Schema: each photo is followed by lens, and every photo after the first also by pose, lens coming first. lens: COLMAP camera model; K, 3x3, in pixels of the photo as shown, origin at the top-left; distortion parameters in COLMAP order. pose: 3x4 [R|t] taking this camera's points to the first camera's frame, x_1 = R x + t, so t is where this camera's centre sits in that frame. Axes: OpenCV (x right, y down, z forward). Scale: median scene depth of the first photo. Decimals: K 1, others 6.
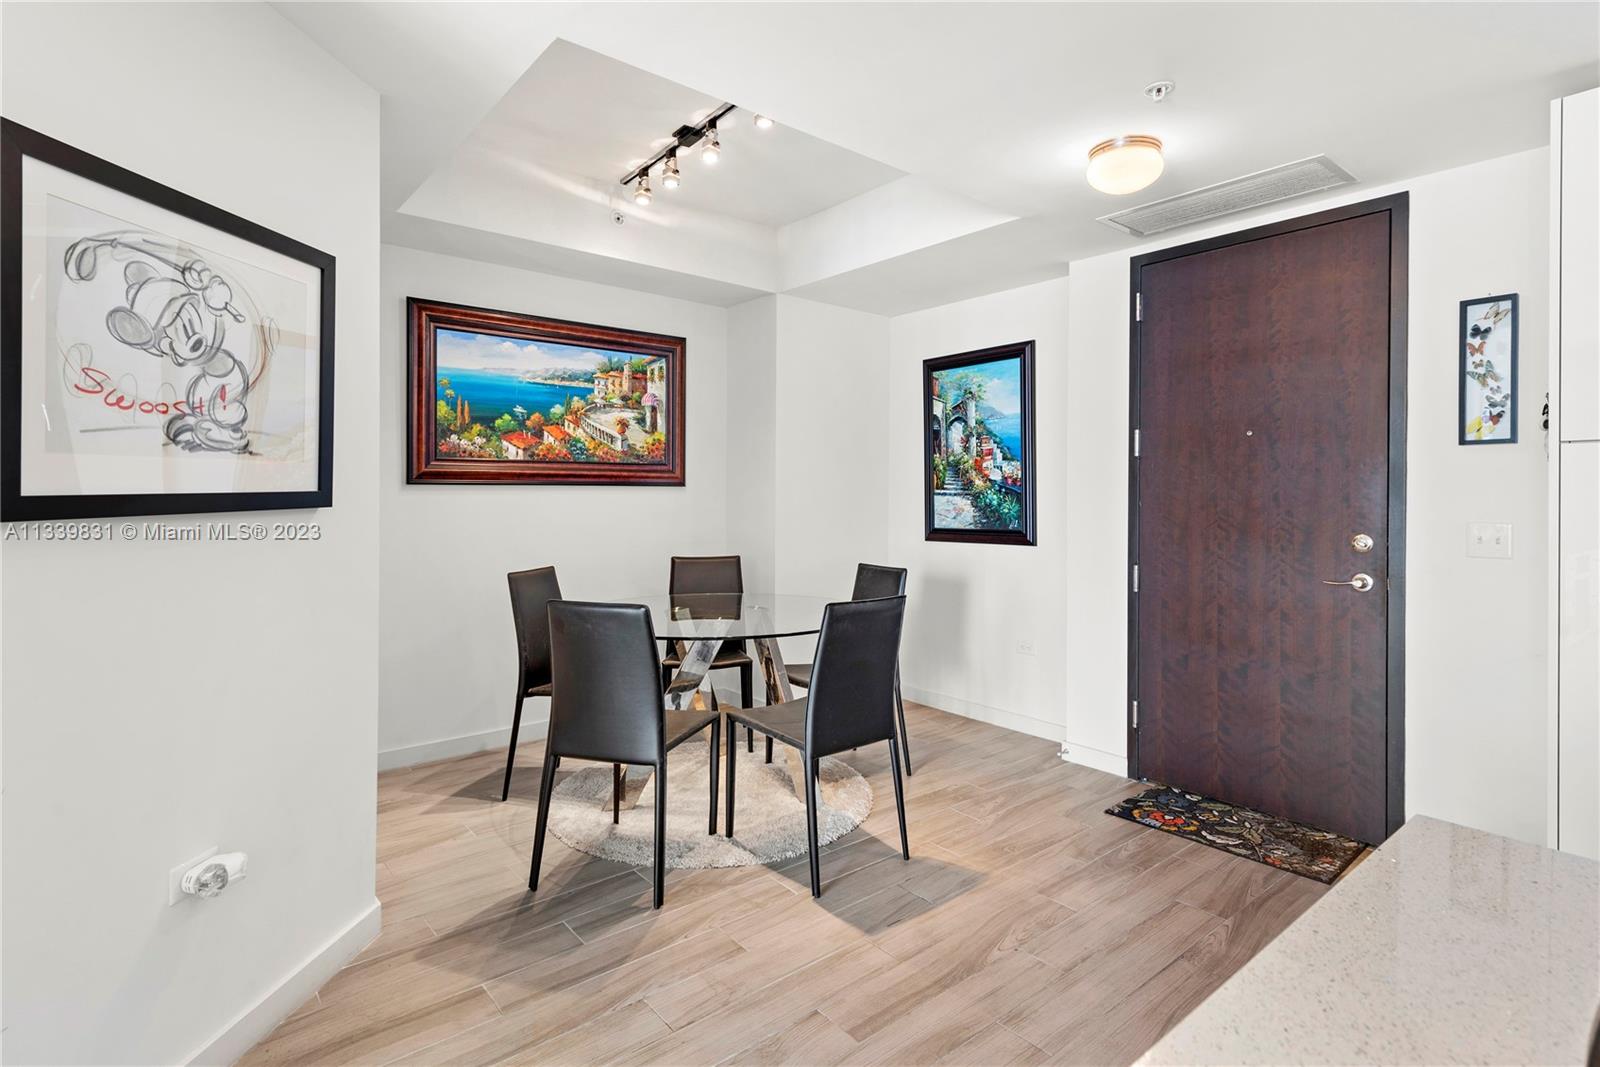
lens RADIAL K [[785.5, 0, 801.3], [0, 785.5, 496.4], [0, 0, 1]] dist [0.000550, 0.000155]
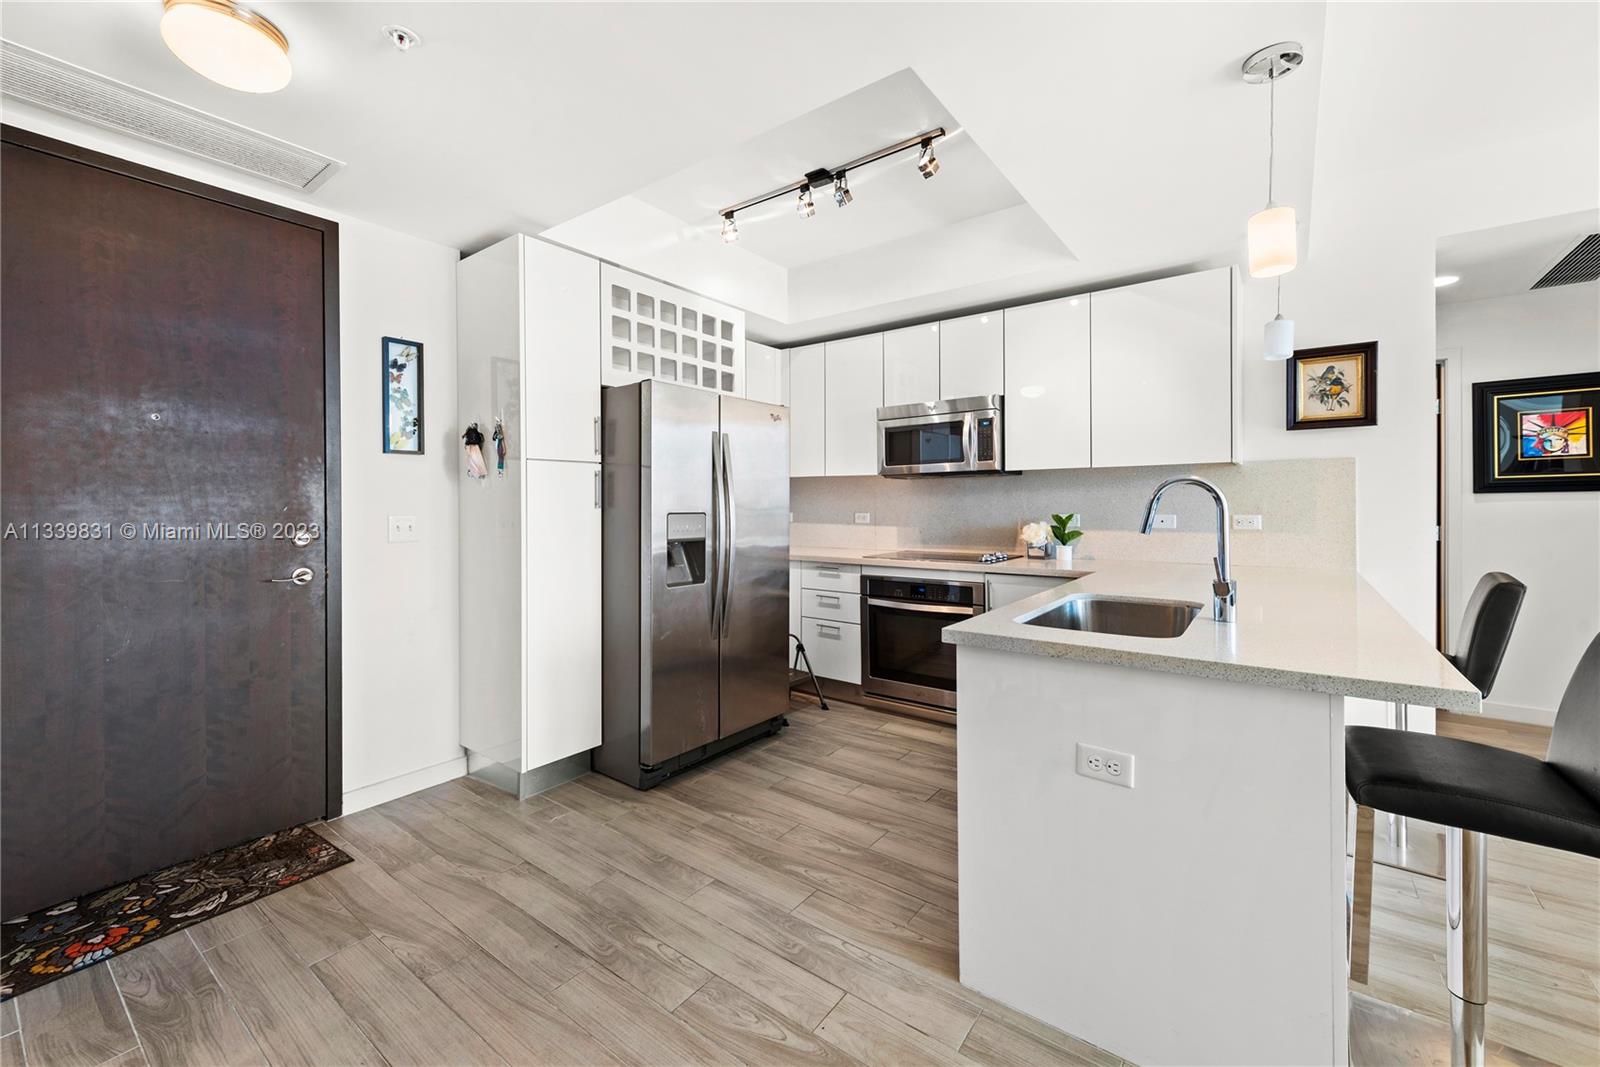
lens RADIAL K [[644.6, 0, 801.7], [0, 644.6, 506.3], [0, 0, 1]] dist [0.001188, 0.000035]
pose [[-0.246498, -0.004756, 0.969132, -0.284293], [0.004622, 0.999971, 0.006083, 0.014396], [-0.969132, 0.005979, -0.246469, 0.567854]]
